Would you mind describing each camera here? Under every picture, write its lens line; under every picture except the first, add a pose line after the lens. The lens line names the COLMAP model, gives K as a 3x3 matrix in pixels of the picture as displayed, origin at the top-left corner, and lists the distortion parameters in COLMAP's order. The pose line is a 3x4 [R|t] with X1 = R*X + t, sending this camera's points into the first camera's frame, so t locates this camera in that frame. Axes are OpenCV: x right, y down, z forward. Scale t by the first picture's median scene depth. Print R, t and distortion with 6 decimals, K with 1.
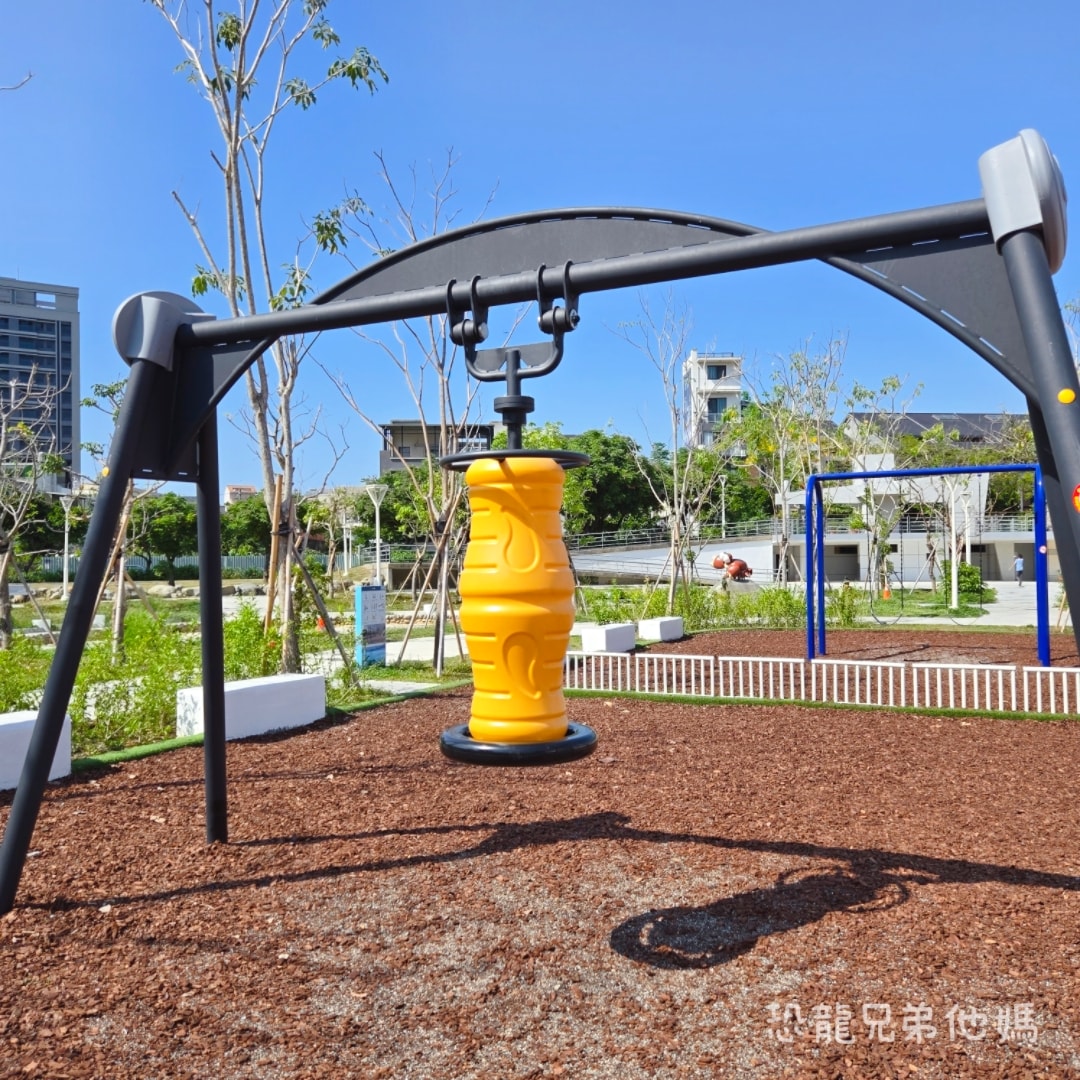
lens RADIAL K [[964.1, 0, 540.0], [0, 964.1, 540.0], [0, 0, 1]] dist [0.011344, 0.009902]
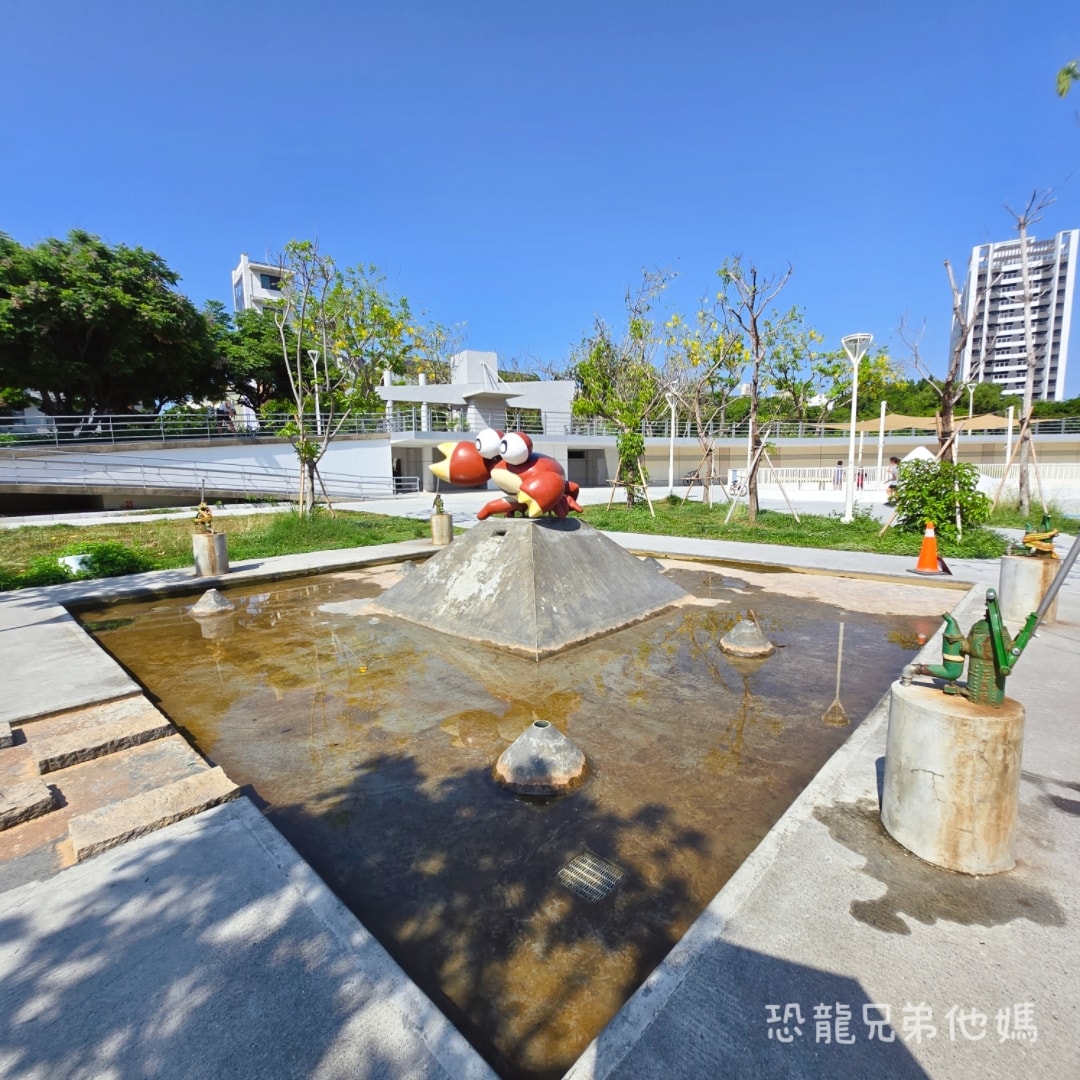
lens RADIAL K [[575.6, 0, 548.8], [0, 575.6, 545.4], [0, 0, 1]] dist [0.001546, -0.001000]
pose [[0.801643, -0.081423, 0.592232, 0.064216], [-0.010993, 0.988505, 0.150785, 0.013934], [-0.597702, -0.127386, 0.791534, 0.562857]]
